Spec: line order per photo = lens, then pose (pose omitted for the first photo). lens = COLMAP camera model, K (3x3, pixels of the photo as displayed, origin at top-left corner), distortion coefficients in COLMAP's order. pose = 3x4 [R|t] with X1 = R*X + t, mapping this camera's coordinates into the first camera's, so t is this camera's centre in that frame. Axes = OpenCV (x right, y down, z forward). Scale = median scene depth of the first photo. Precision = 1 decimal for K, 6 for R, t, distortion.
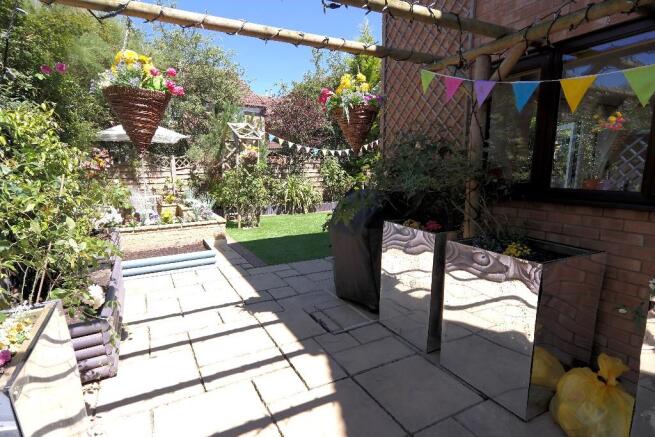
lens RADIAL K [[348.8, 0, 326.8], [0, 348.8, 226.8], [0, 0, 1]] dist [-0.002350, 0.012324]
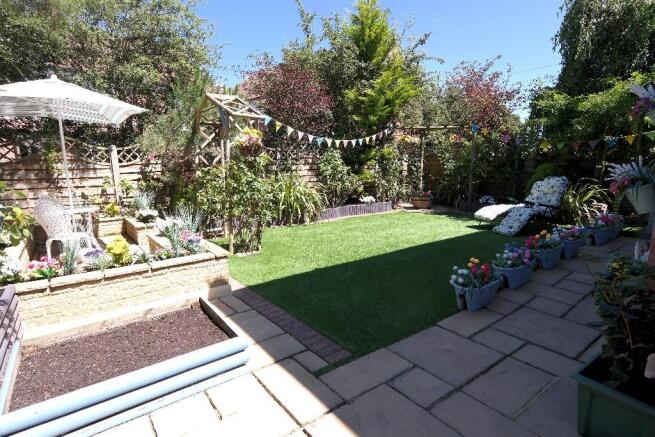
lens RADIAL K [[348.8, 0, 326.8], [0, 348.8, 226.8], [0, 0, 1]] dist [-0.002350, 0.012324]
pose [[0.987817, -0.029677, 0.152764, -0.150575], [0.028896, 0.999556, 0.007328, -0.041770], [-0.152913, -0.002824, 0.988236, 0.285203]]
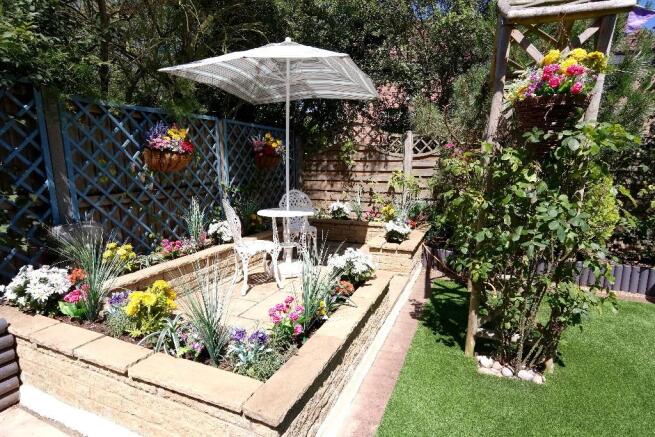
lens RADIAL K [[348.8, 0, 326.8], [0, 348.8, 226.8], [0, 0, 1]] dist [-0.002350, 0.012324]
pose [[0.617265, 0.161318, -0.770039, -0.099917], [-0.145992, 0.985240, 0.089374, -0.097222], [0.773092, 0.057252, 0.631705, 0.622462]]
